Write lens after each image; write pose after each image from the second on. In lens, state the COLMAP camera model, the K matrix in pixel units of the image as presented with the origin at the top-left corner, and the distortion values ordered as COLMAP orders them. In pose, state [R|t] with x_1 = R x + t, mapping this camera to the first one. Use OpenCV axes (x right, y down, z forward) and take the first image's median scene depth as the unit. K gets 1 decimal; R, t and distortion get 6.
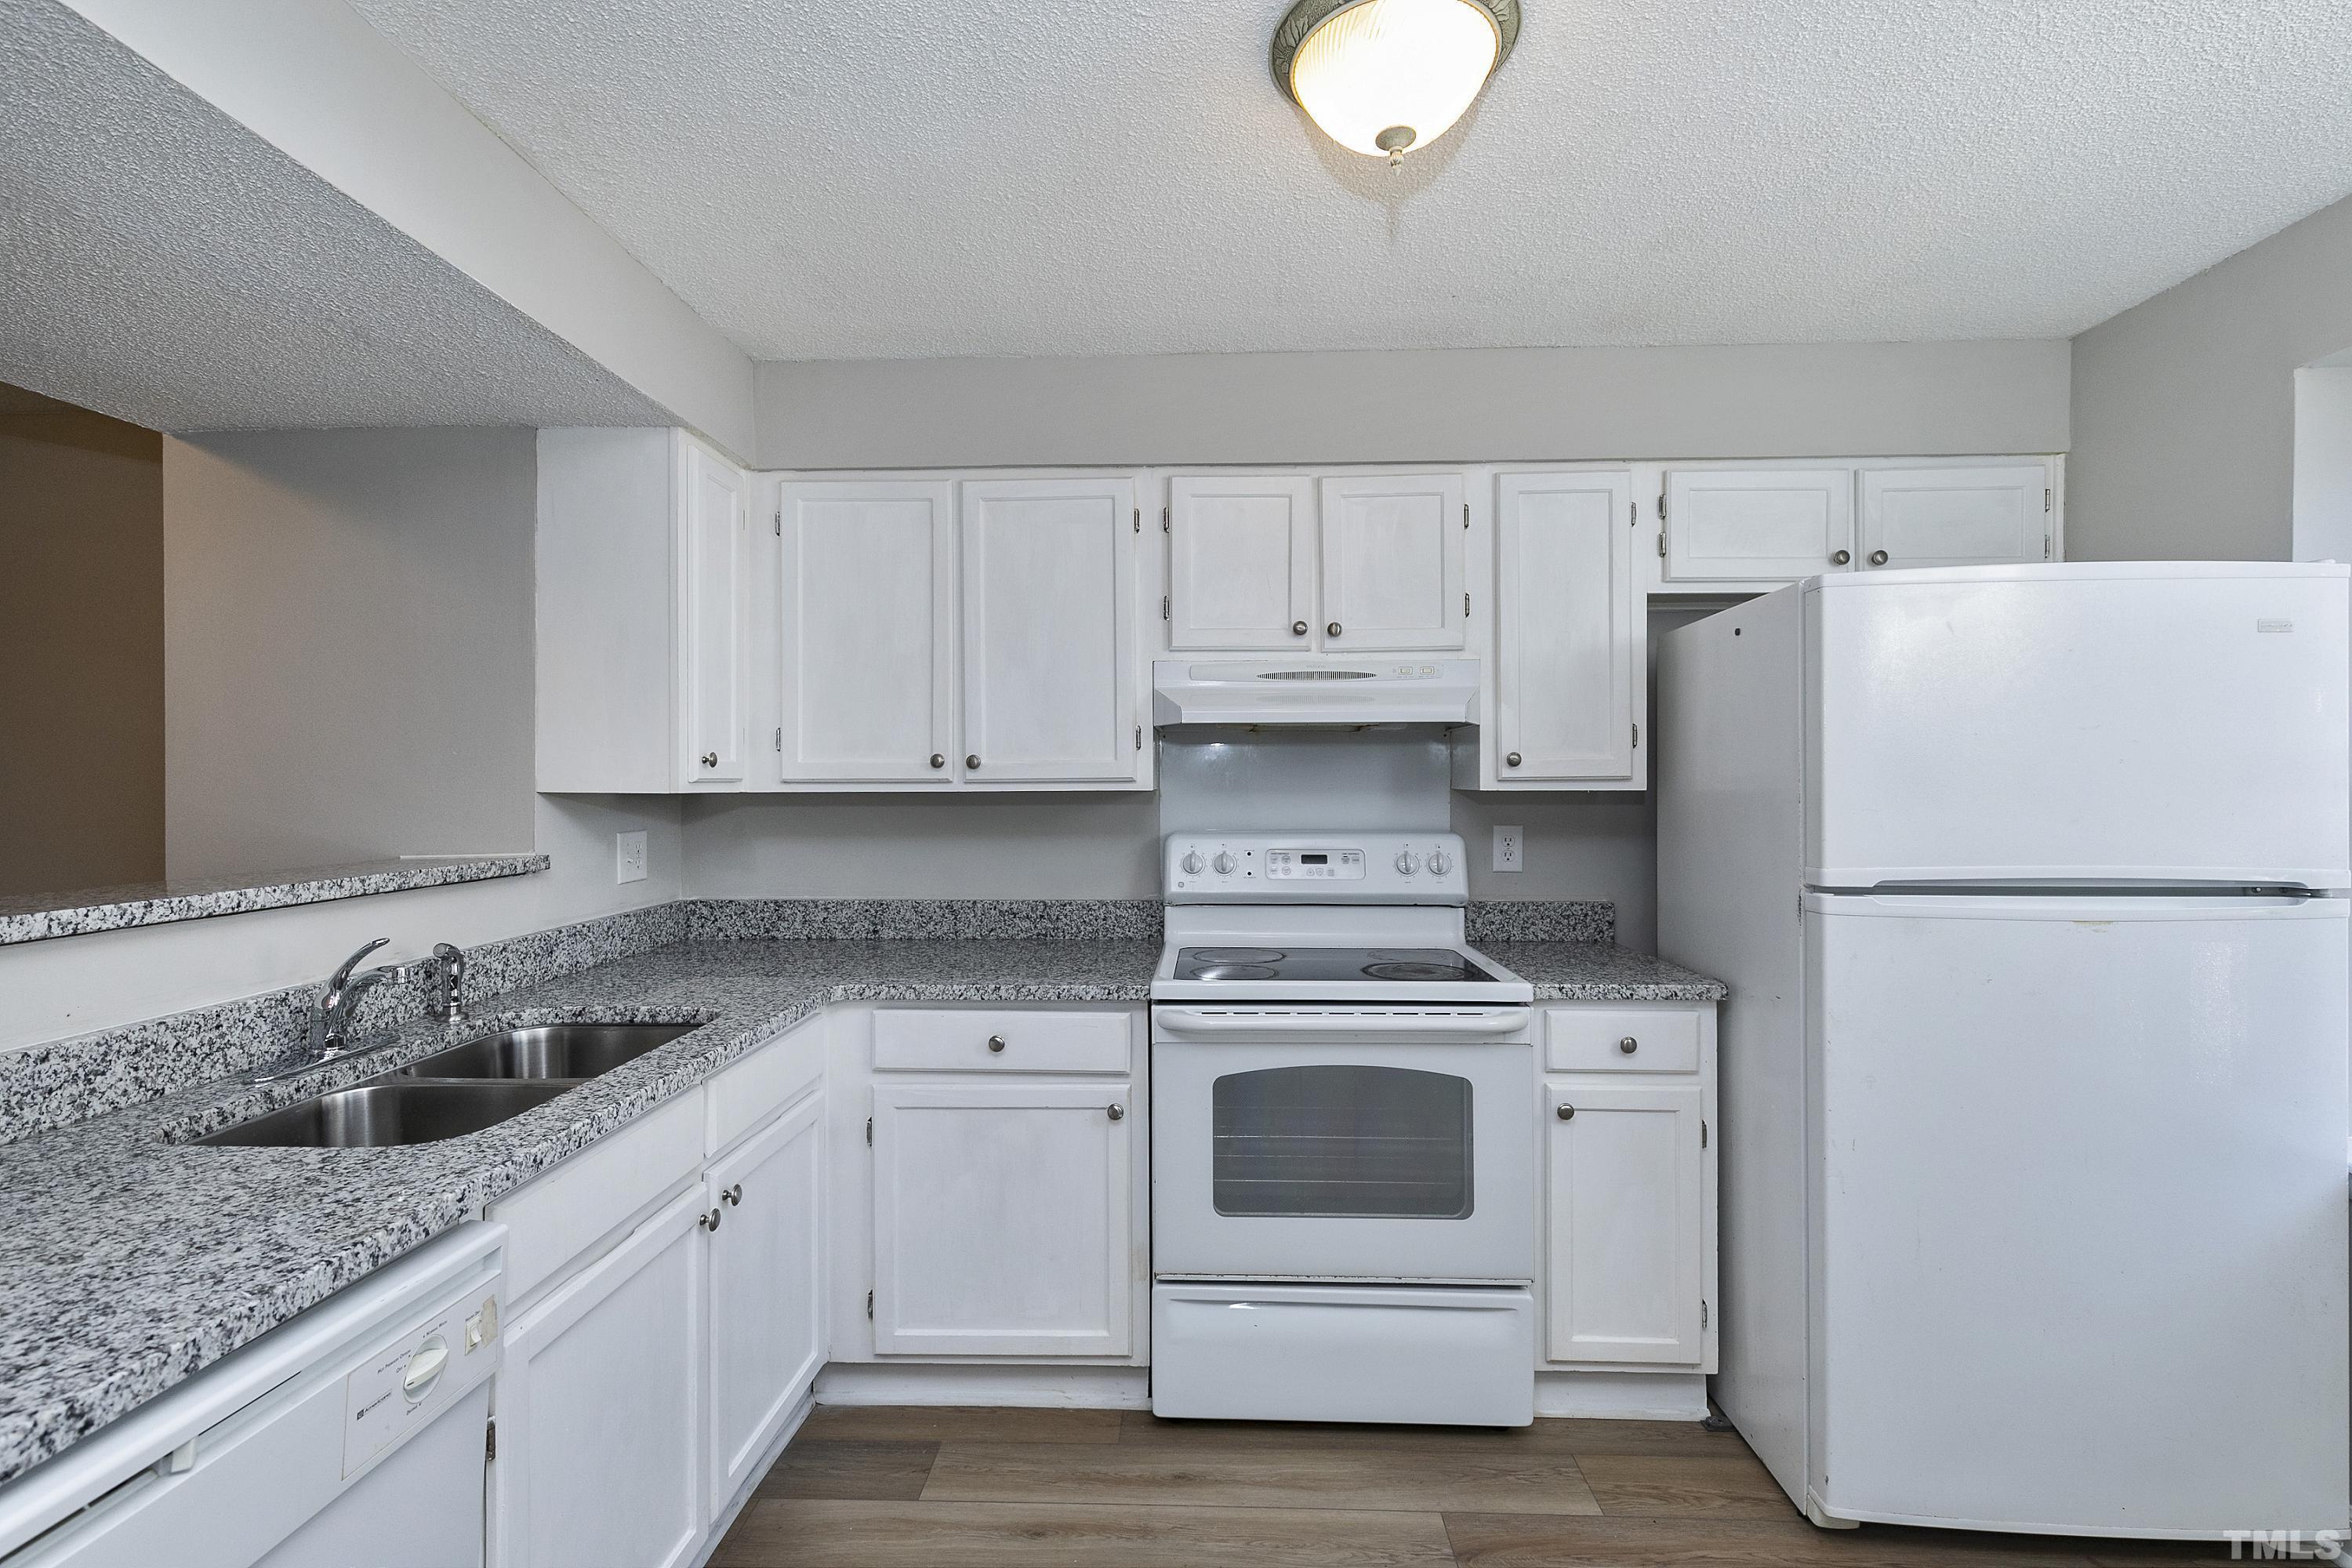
lens RADIAL K [[1086.5, 0, 1184.7], [0, 1086.5, 781.0], [0, 0, 1]] dist [0.001136, 0.000000]
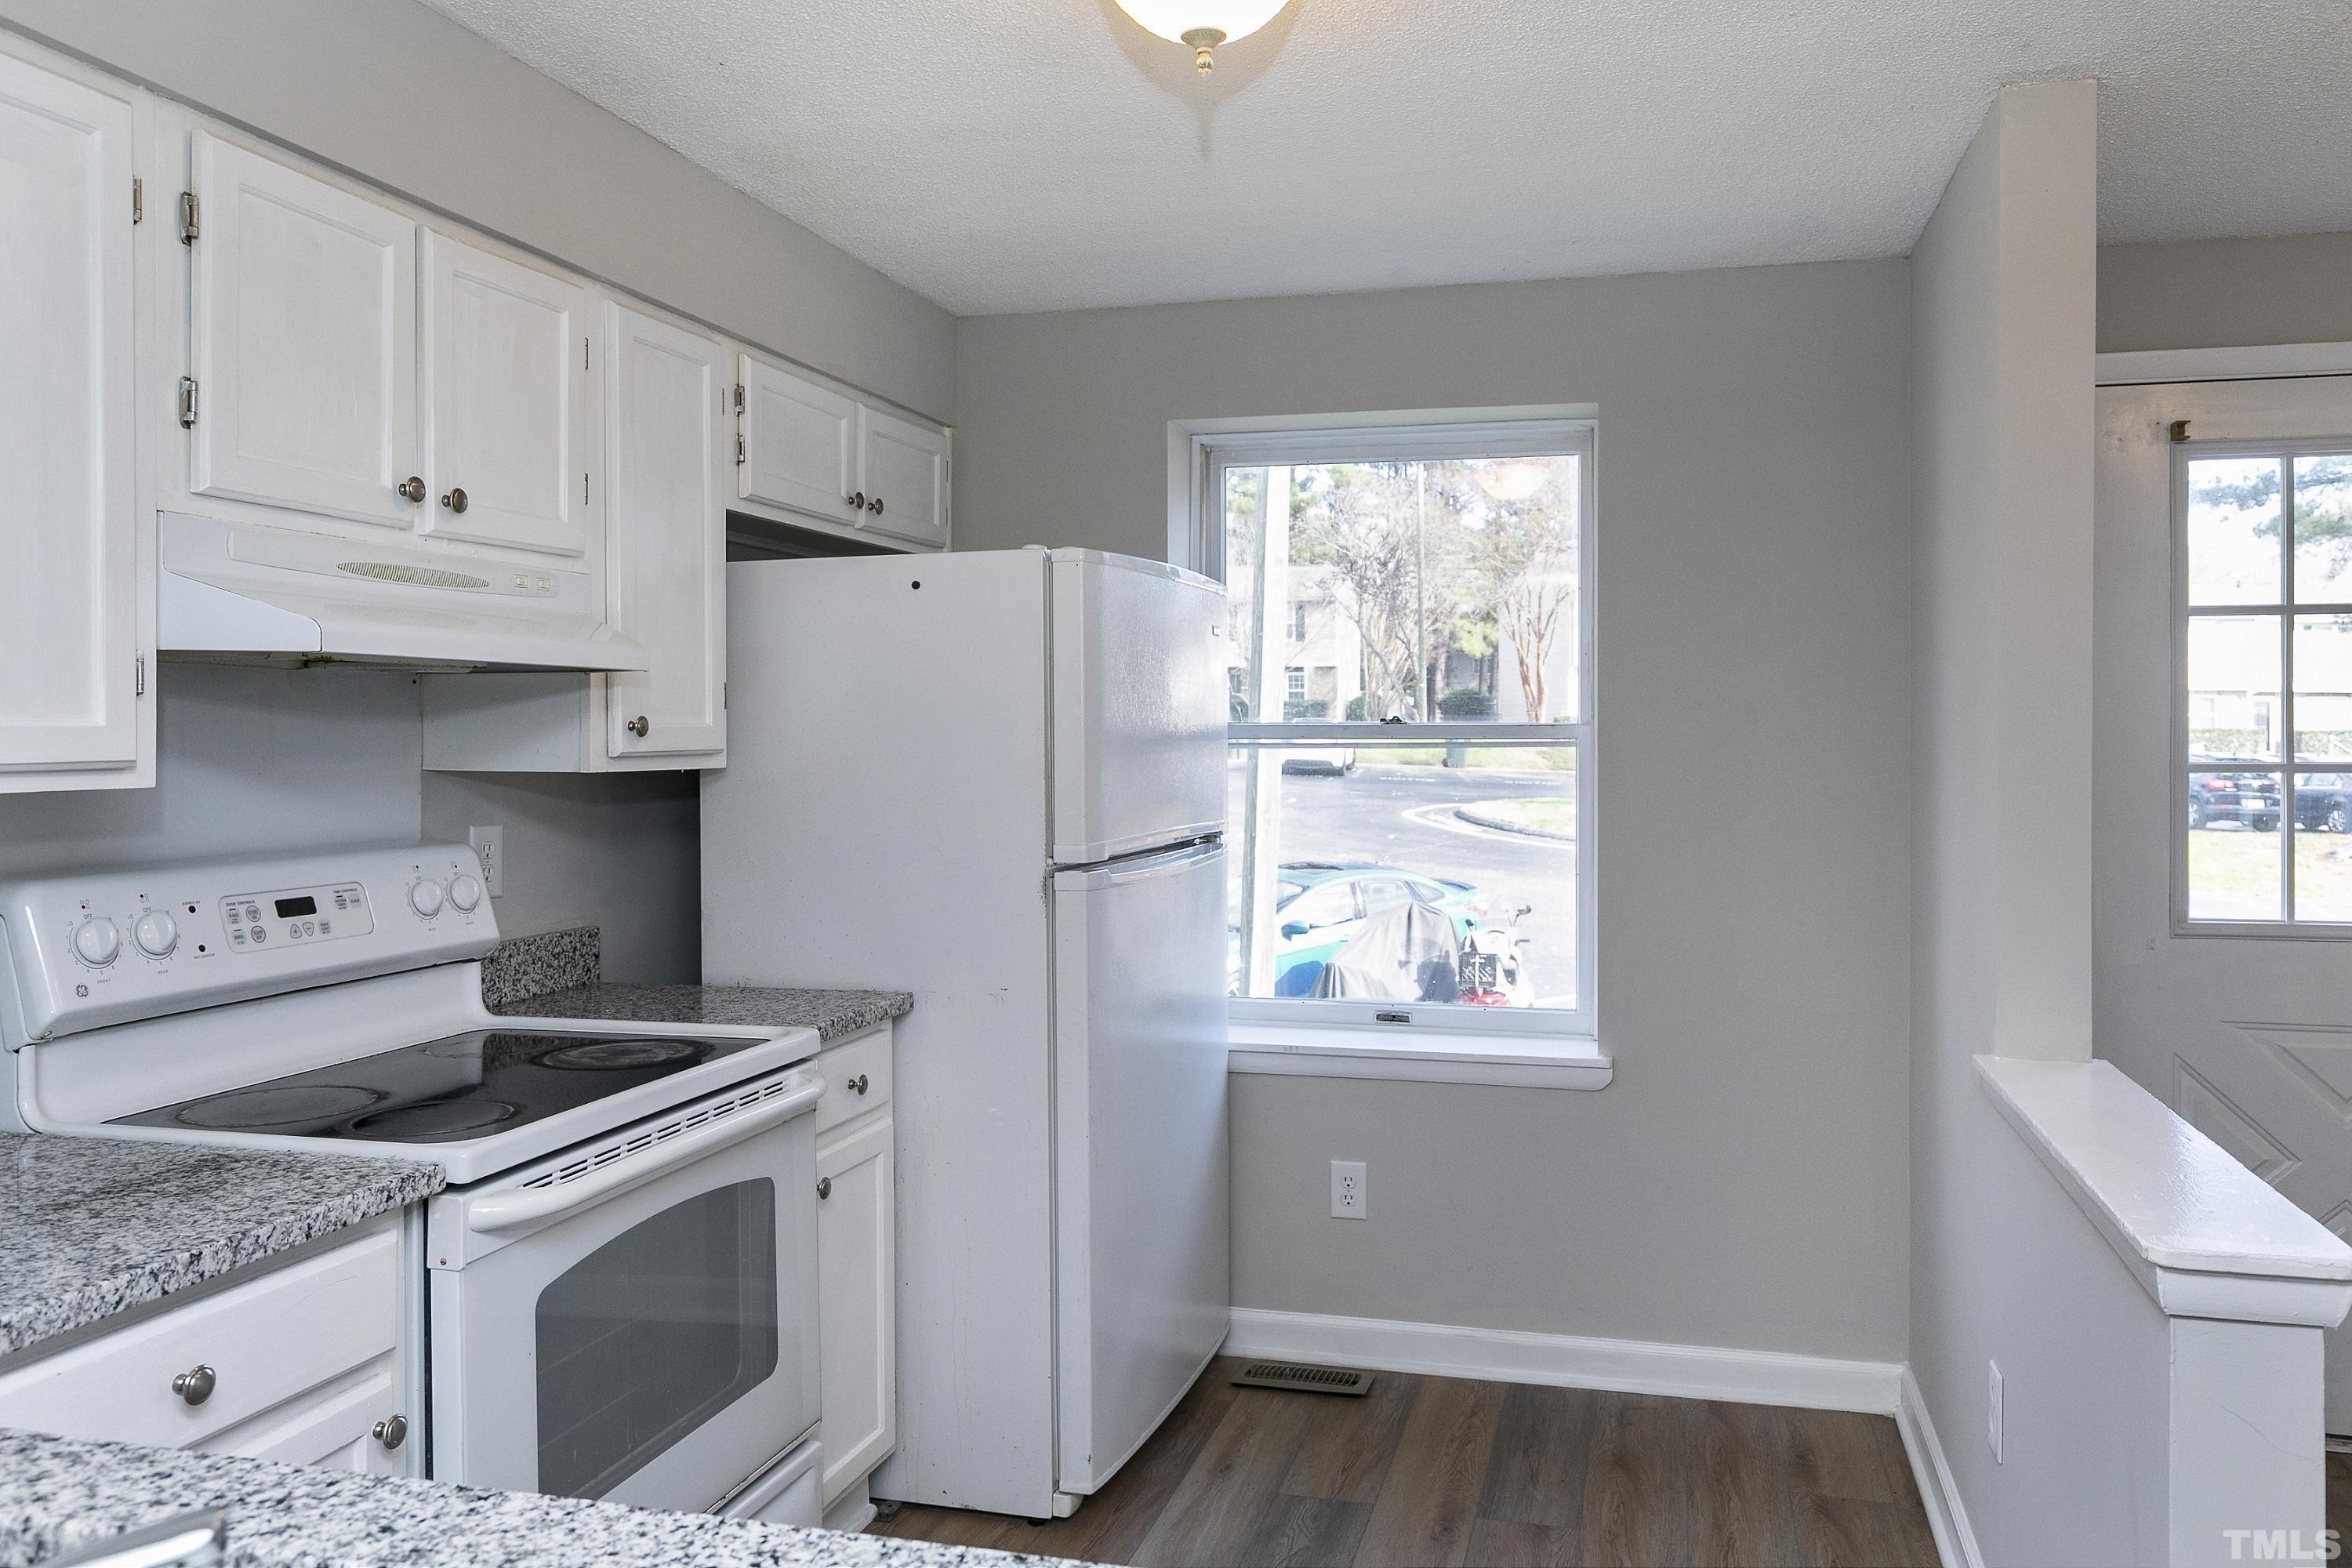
lens RADIAL K [[1667.5, 0, 1257.7], [0, 1667.5, 746.1], [0, 0, 1]] dist [-0.011090, -0.002907]
pose [[0.204081, -0.005884, 0.978936, -0.745319], [0.000868, 0.999983, 0.005830, -0.015237], [-0.978954, -0.000340, 0.204083, 0.466047]]
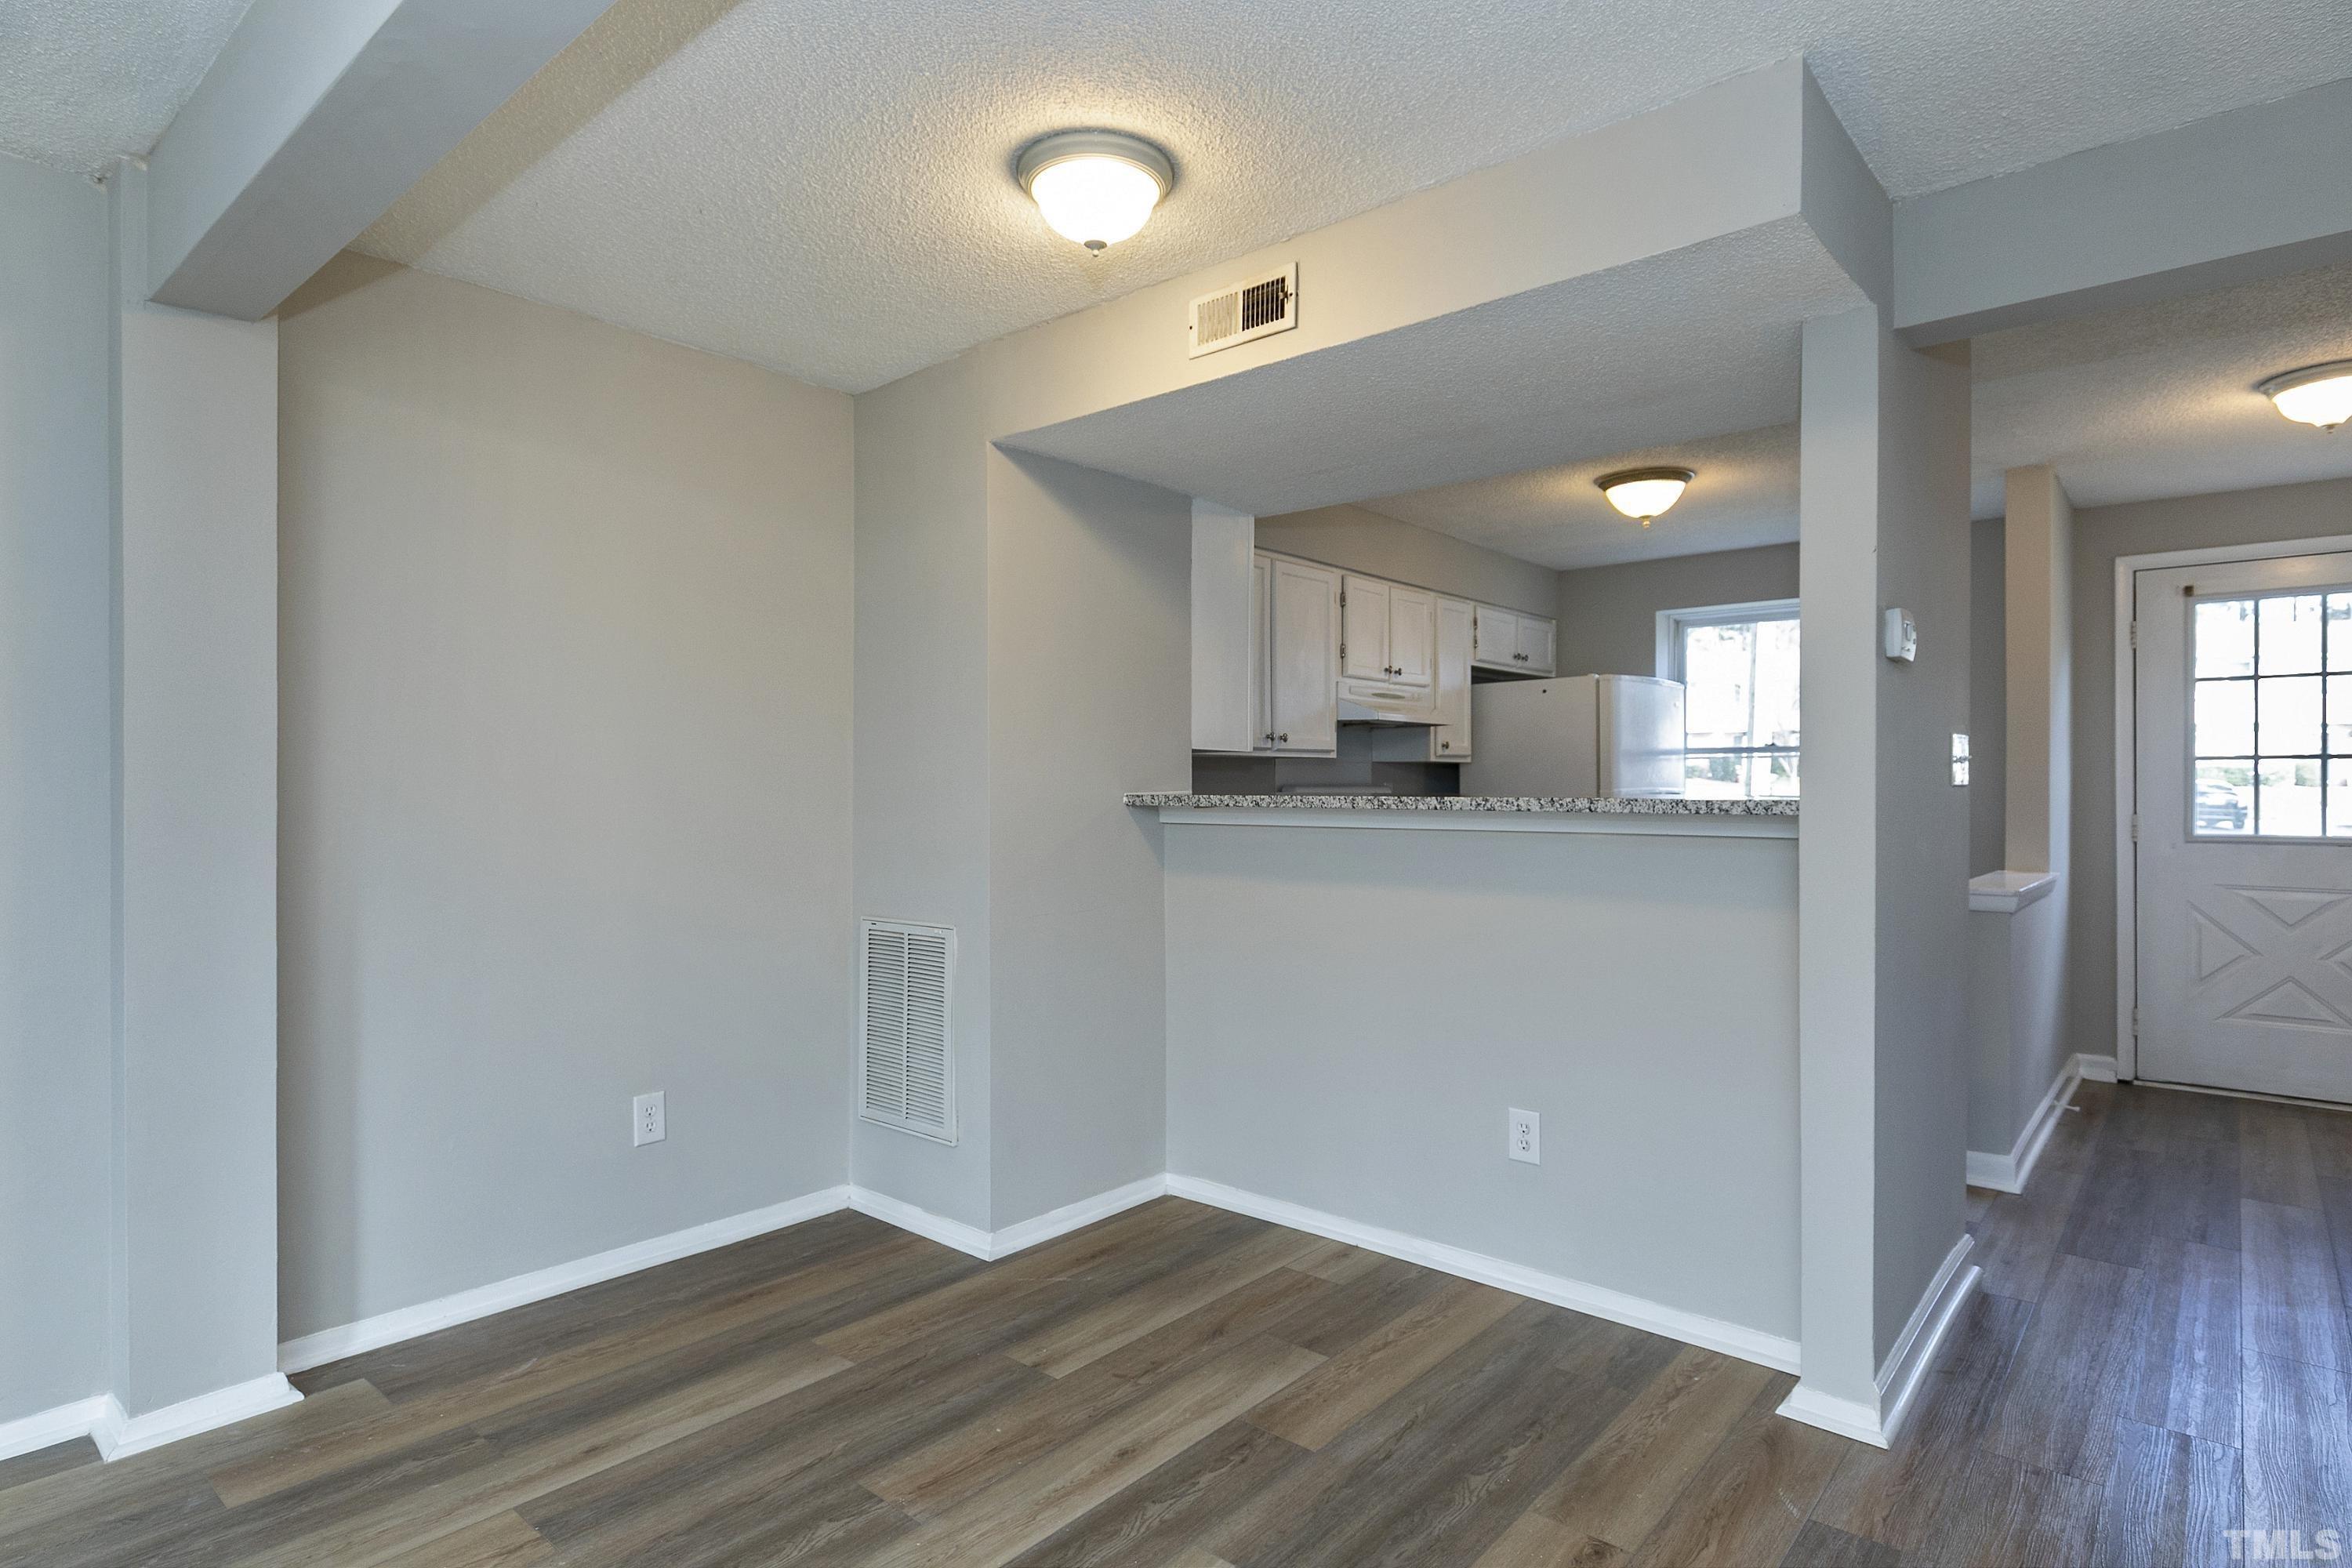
lens RADIAL K [[1240.6, 0, 1171.9], [0, 1240.6, 788.7], [0, 0, 1]] dist [0.005532, -0.000111]
pose [[0.623414, -0.000387, 0.781892, -2.016722], [0.001142, 0.999999, -0.000416, 0.067564], [-0.781891, 0.001152, 0.623414, -0.004622]]
